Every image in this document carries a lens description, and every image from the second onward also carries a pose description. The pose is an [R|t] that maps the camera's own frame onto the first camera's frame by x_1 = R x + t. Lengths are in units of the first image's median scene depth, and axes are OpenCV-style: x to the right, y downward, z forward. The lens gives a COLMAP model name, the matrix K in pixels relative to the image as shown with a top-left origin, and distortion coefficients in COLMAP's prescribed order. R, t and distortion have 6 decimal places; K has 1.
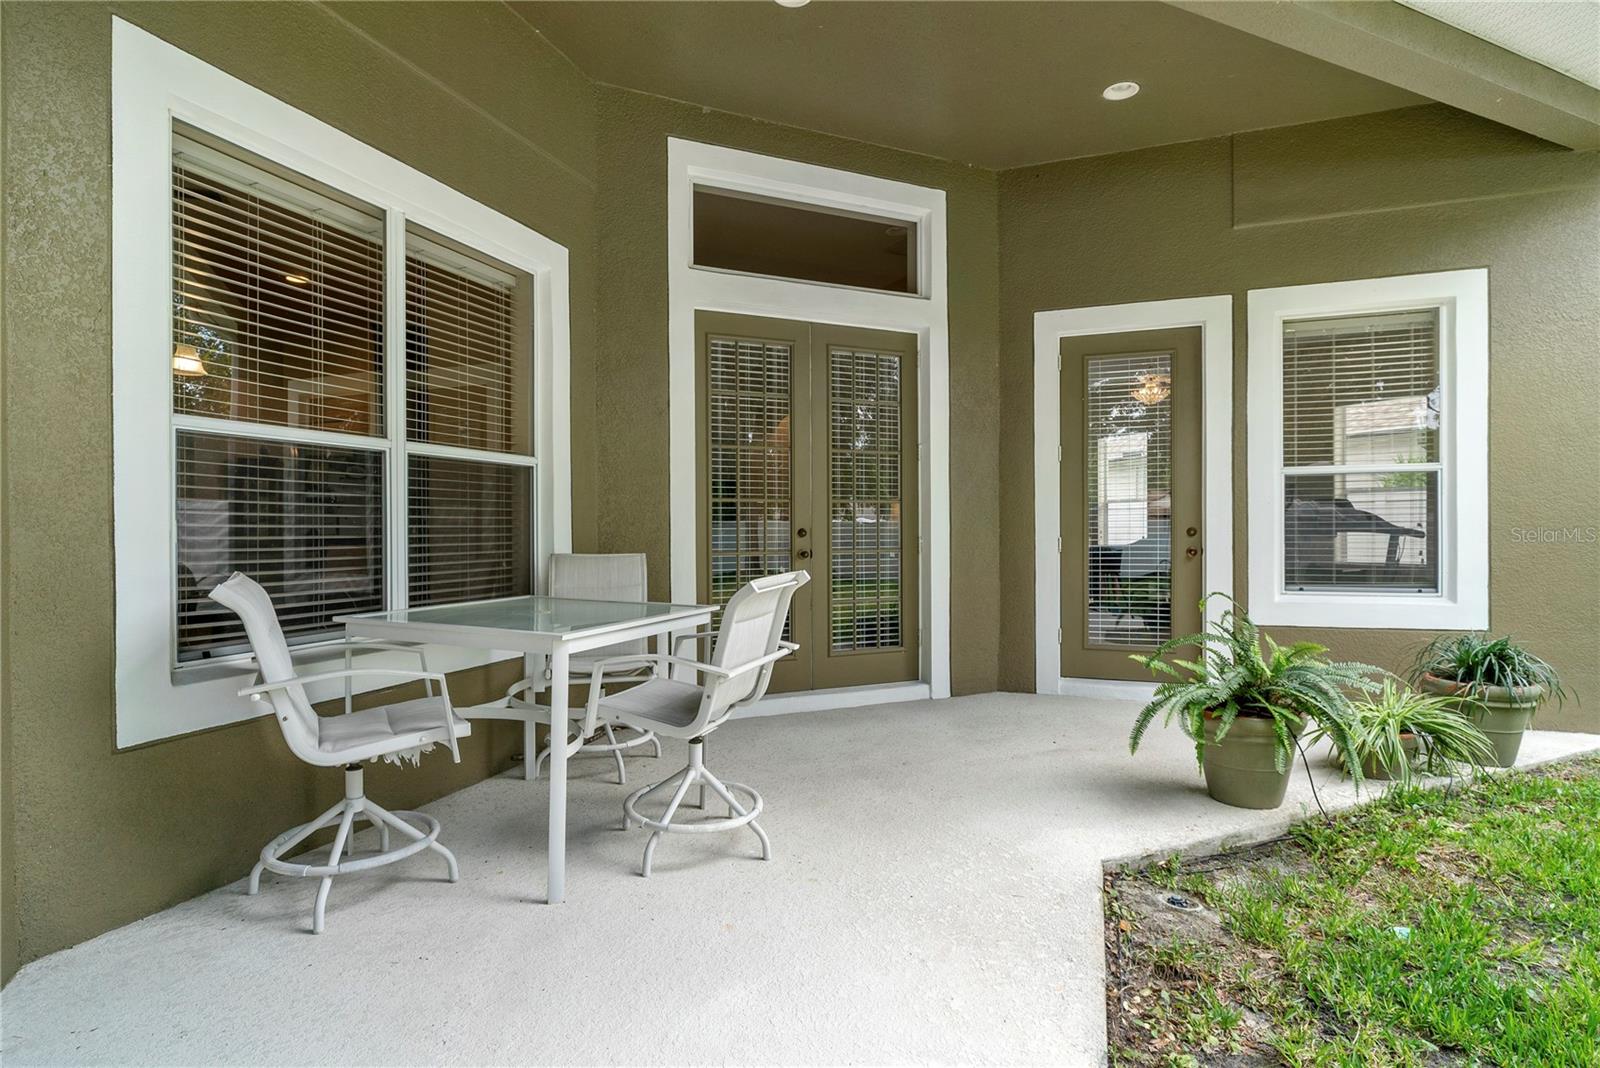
lens RADIAL K [[824.0, 0, 801.4], [0, 824.0, 526.3], [0, 0, 1]] dist [-0.003509, 0.000651]
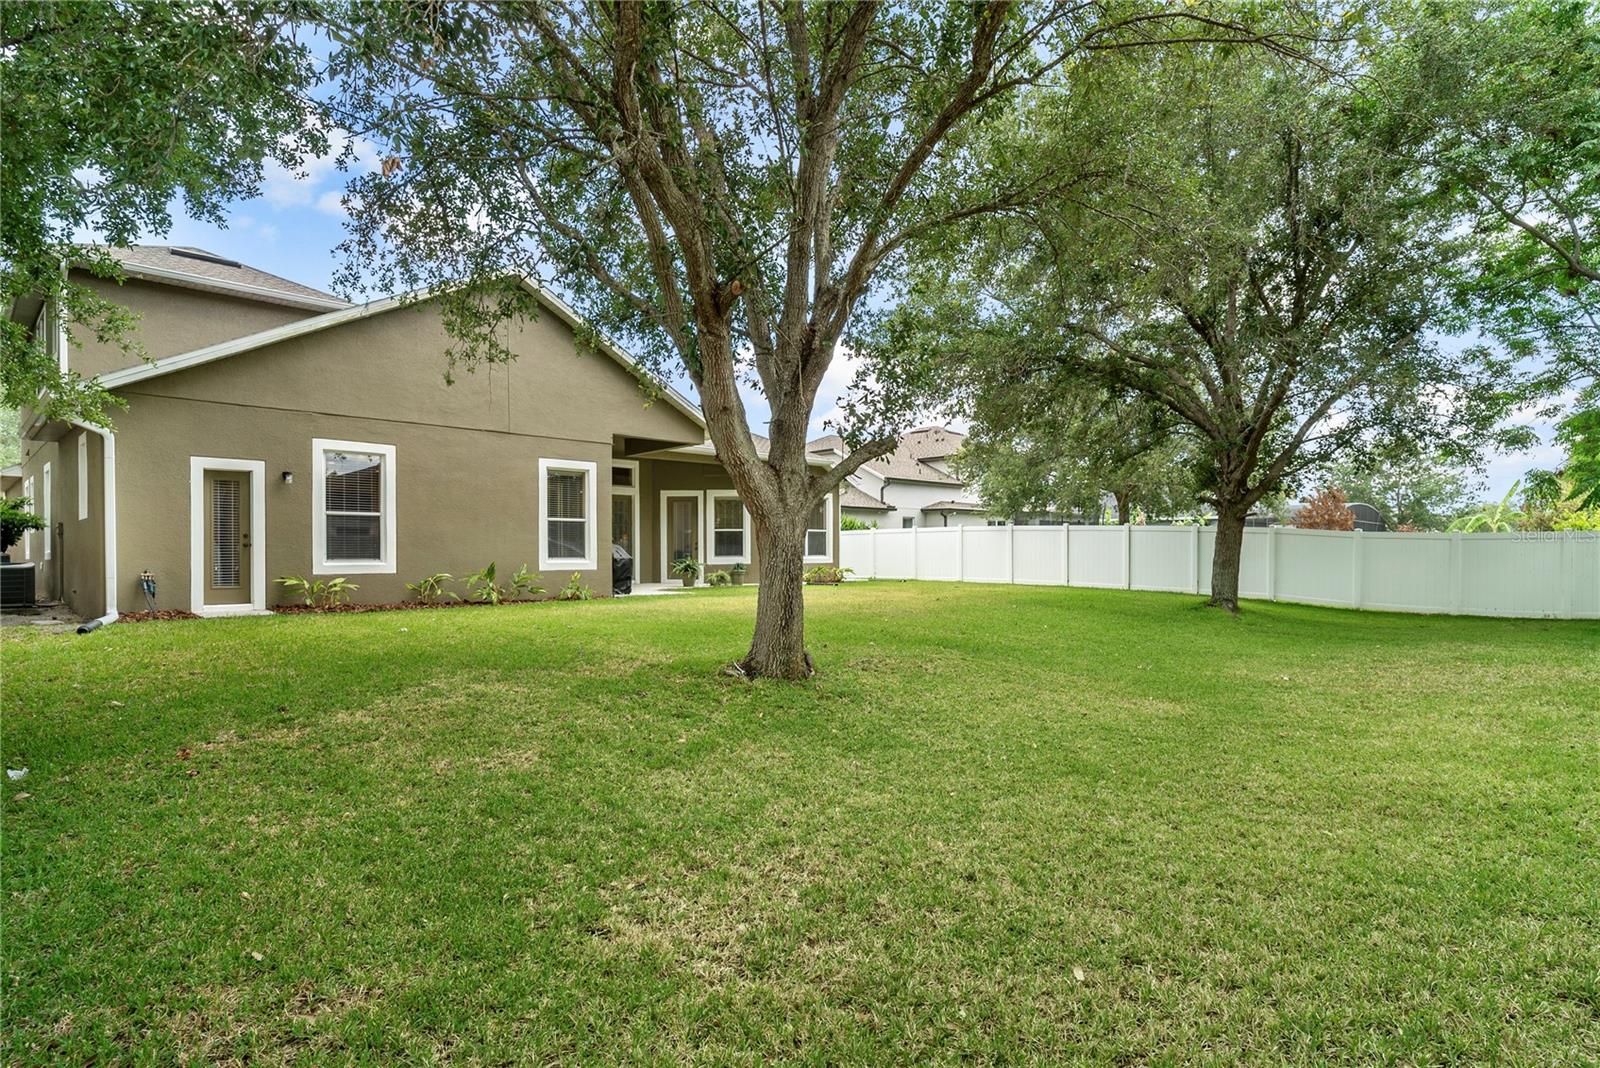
lens RADIAL K [[838.0, 0, 797.0], [0, 838.0, 565.3], [0, 0, 1]] dist [-0.003565, -0.000402]
pose [[0.942950, 0.002459, 0.332924, -0.503807], [-0.005499, 0.999951, 0.008191, 0.084077], [-0.332888, -0.009555, 0.942918, -3.419467]]
